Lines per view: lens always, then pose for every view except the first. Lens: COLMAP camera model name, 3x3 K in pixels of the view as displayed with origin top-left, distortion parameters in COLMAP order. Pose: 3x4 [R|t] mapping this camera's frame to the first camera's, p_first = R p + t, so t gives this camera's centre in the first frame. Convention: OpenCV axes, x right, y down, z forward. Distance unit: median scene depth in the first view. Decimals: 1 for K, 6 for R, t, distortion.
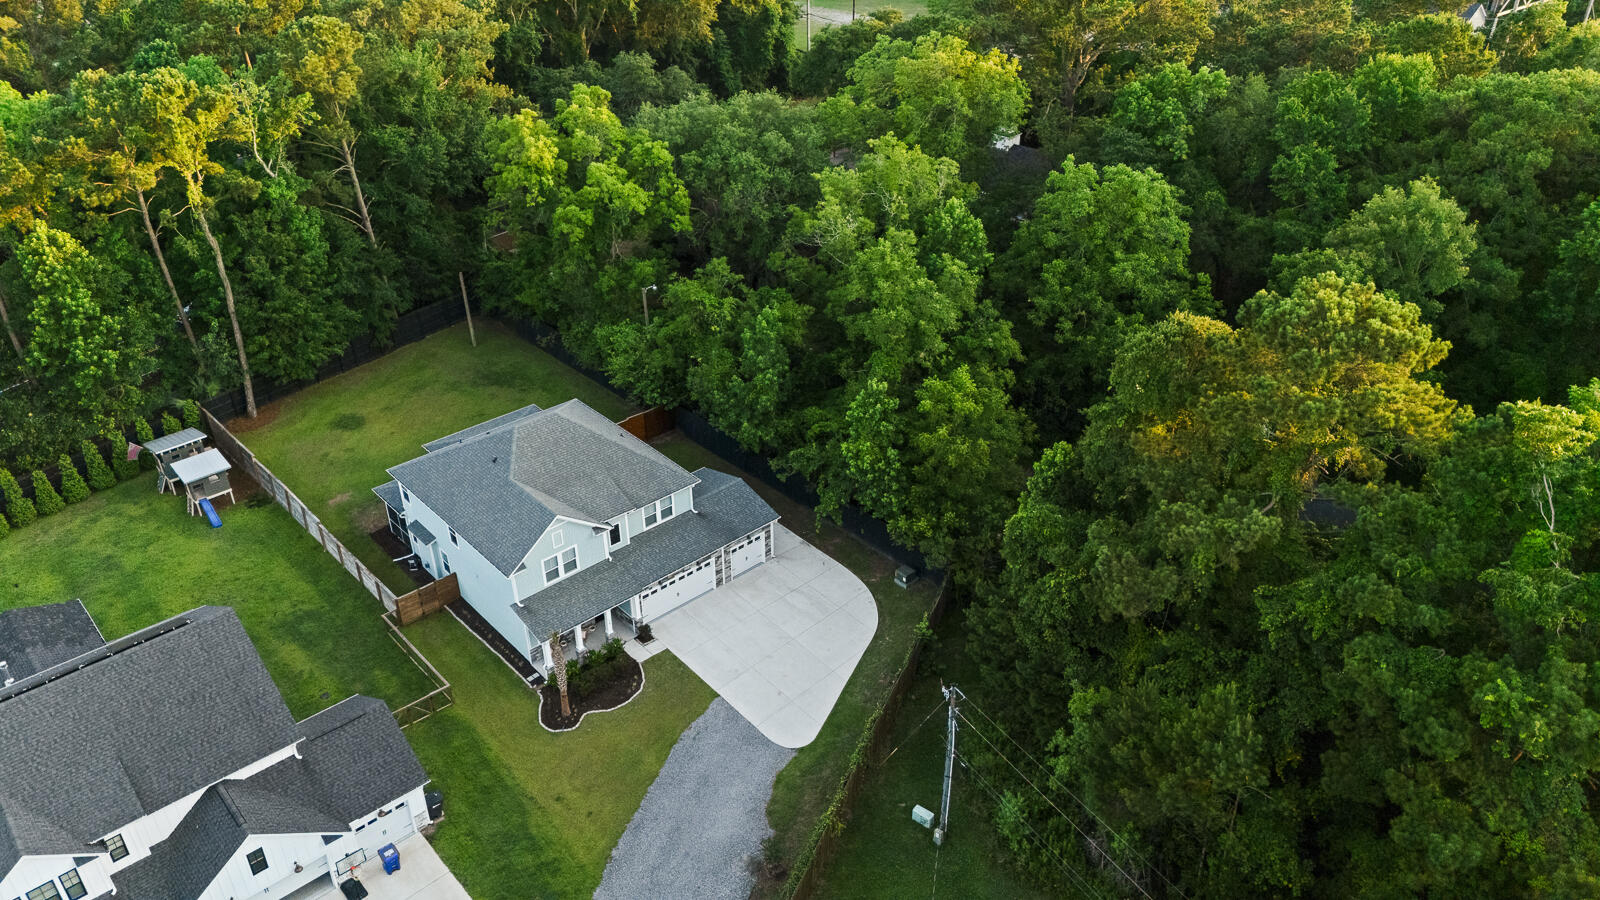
lens RADIAL K [[1211.8, 0, 809.6], [0, 1211.8, 454.5], [0, 0, 1]] dist [0.043005, -0.020555]
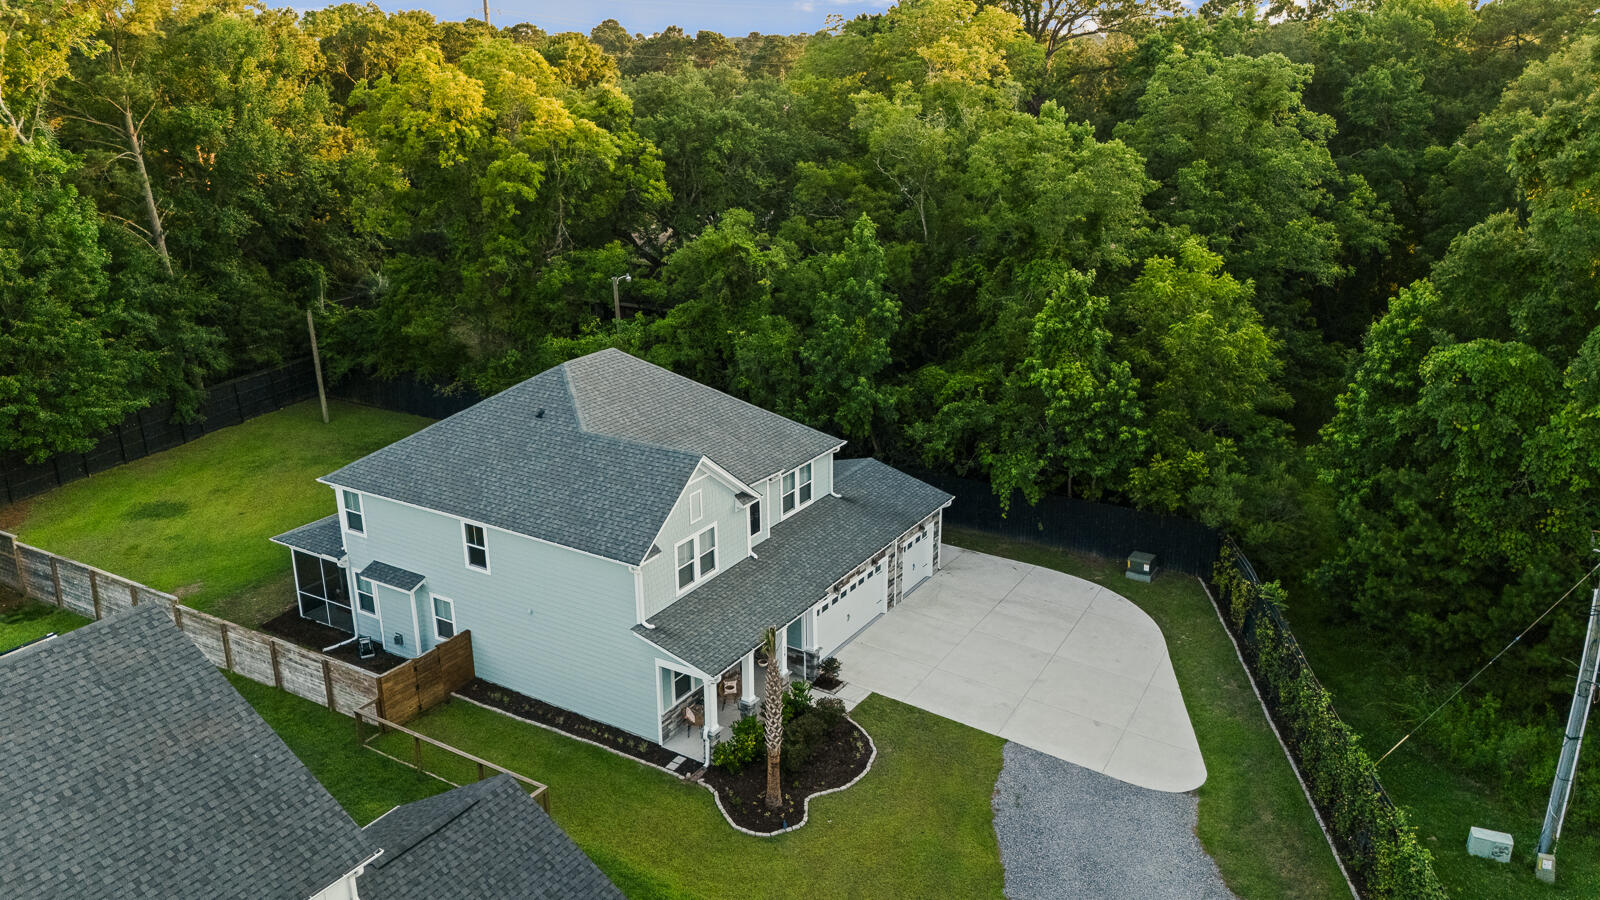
lens RADIAL K [[1211.8, 0, 794.5], [0, 1211.8, 451.2], [0, 0, 1]] dist [0.043005, -0.020555]
pose [[0.960004, -0.086949, 0.266142, -0.293495], [0.147367, 0.965151, -0.216254, 0.164492], [-0.238065, 0.246826, 0.939363, 0.414437]]
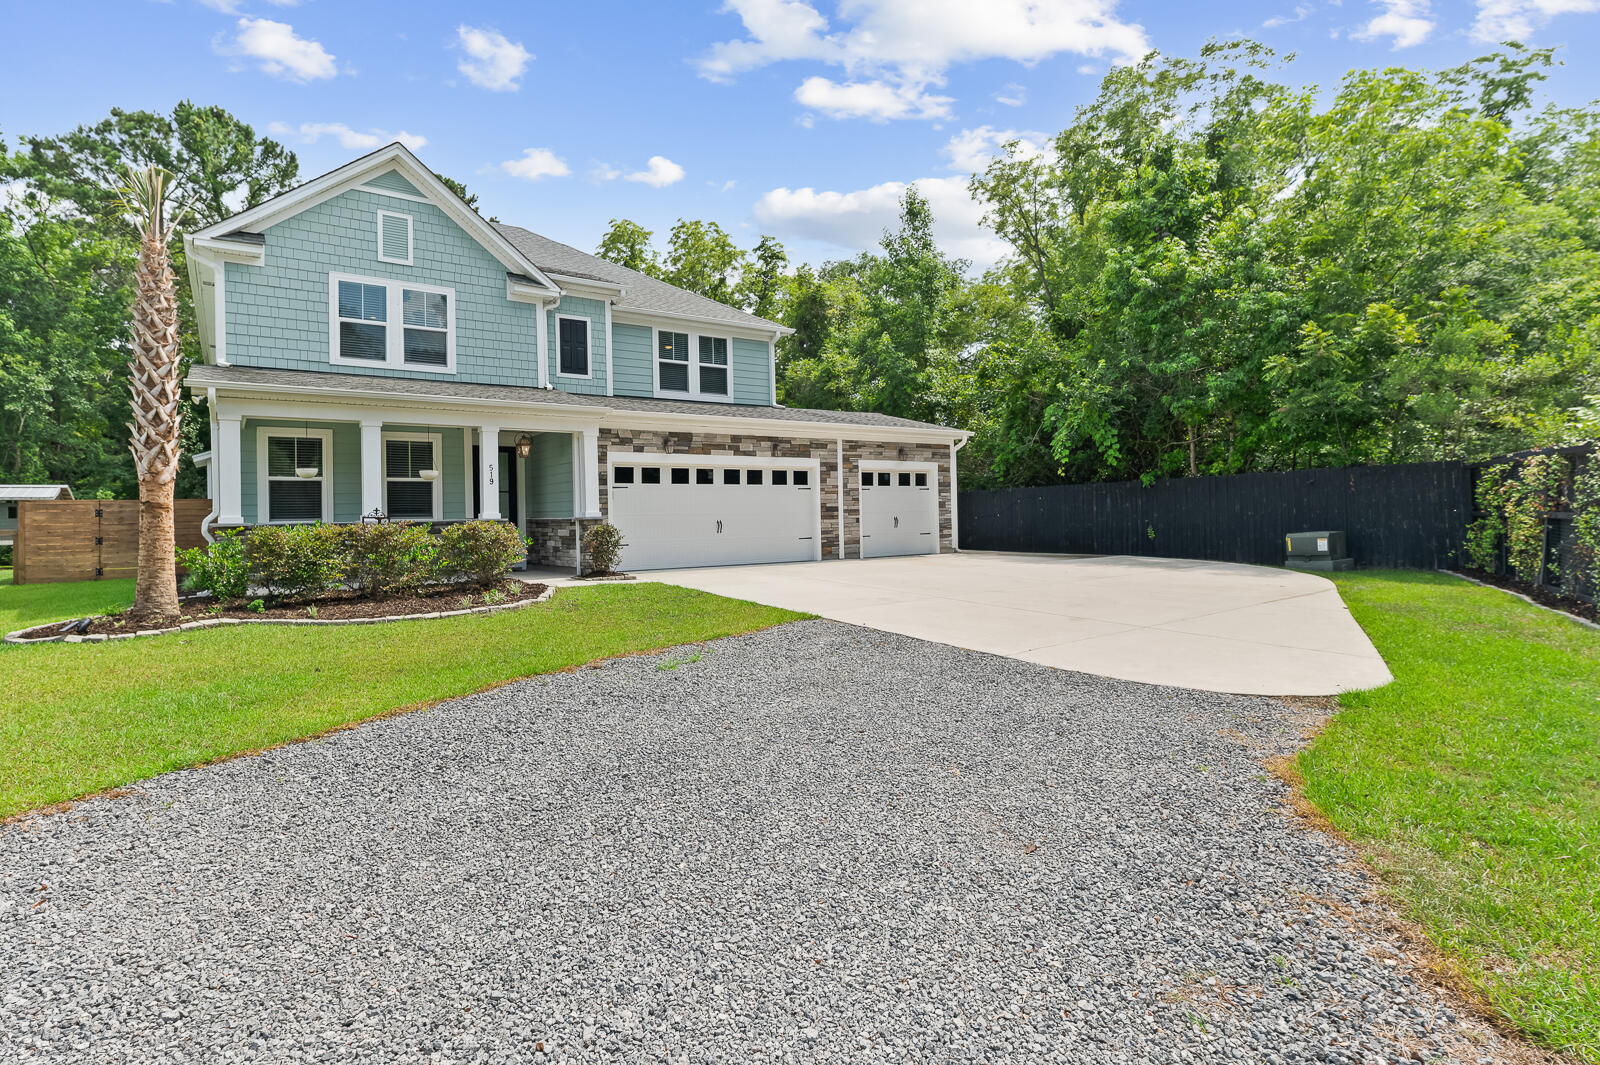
lens RADIAL K [[798.9, 0, 811.1], [0, 798.9, 514.3], [0, 0, 1]] dist [-0.005683, 0.000433]
pose [[0.993028, -0.020993, -0.115998, -0.051867], [-0.045661, 0.838699, -0.542678, 0.248431], [0.108680, 0.544191, 0.831892, 0.802735]]
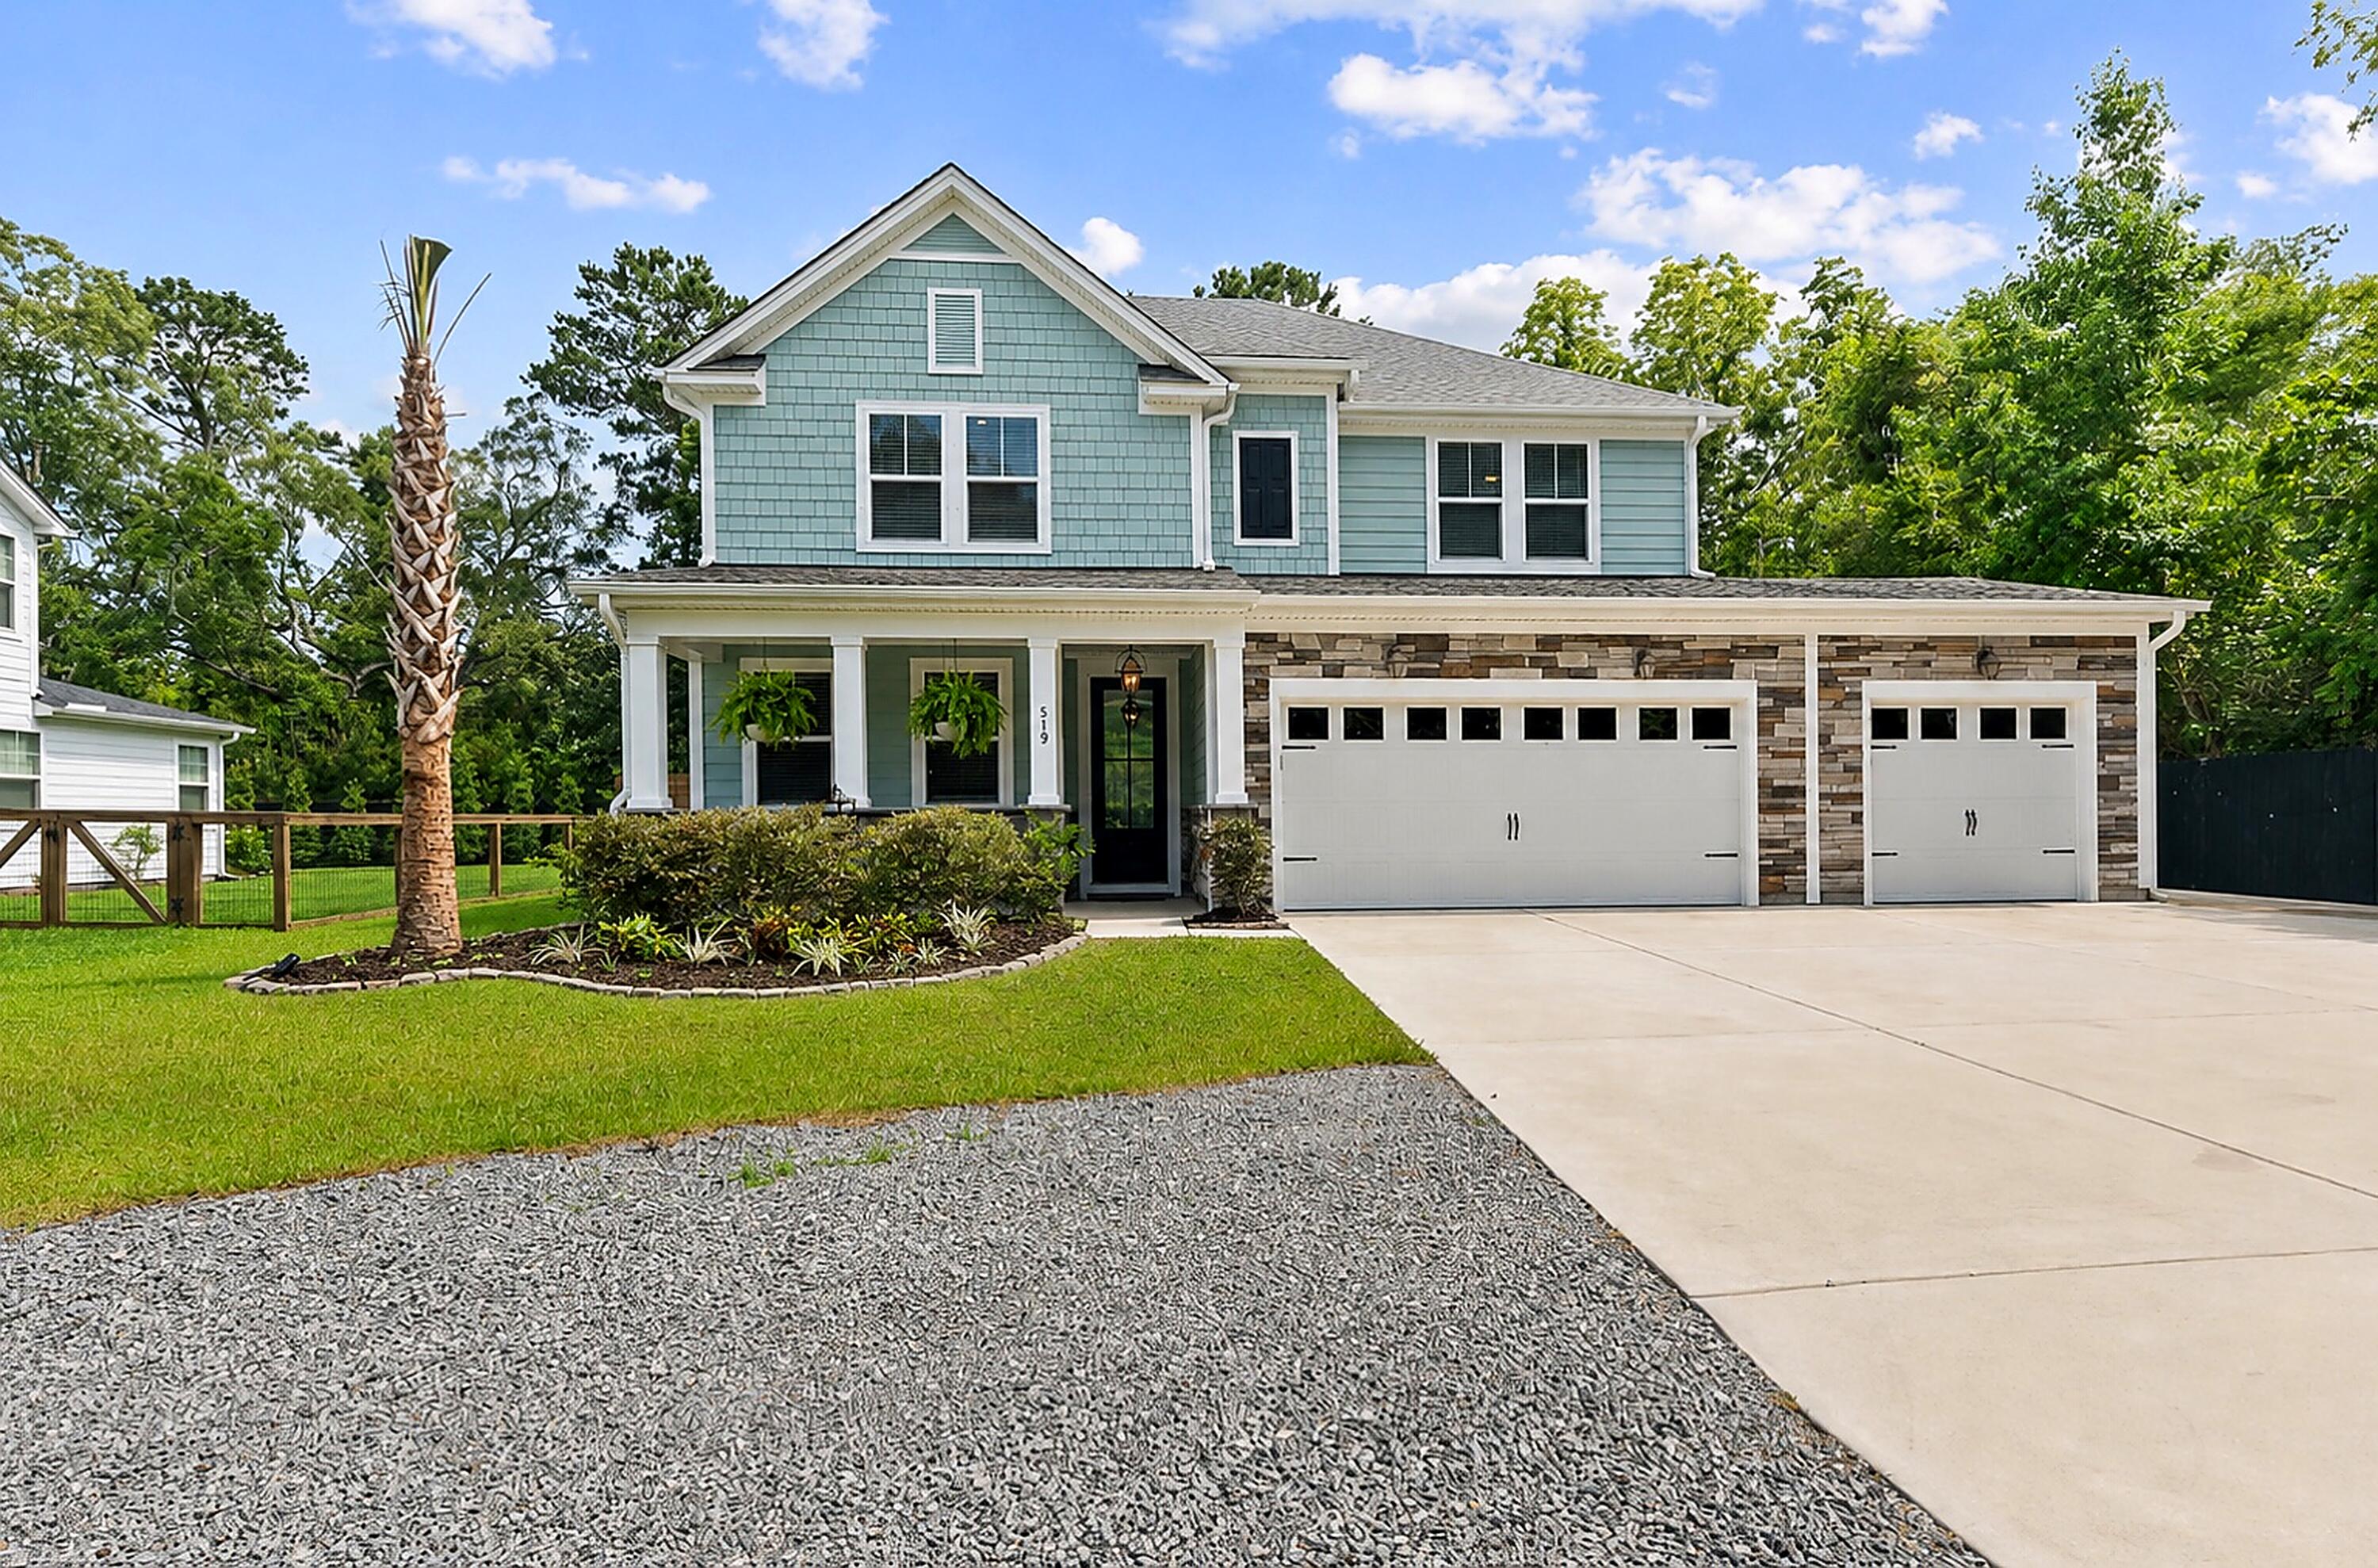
lens RADIAL K [[1335.9, 0, 1159.4], [0, 1335.9, 834.4], [0, 0, 1]] dist [-0.001285, -0.003733]
pose [[0.796643, 0.006053, -0.604420, -0.029108], [-0.323437, 0.849020, -0.417797, 0.221794], [0.510635, 0.528327, 0.678323, 0.843639]]
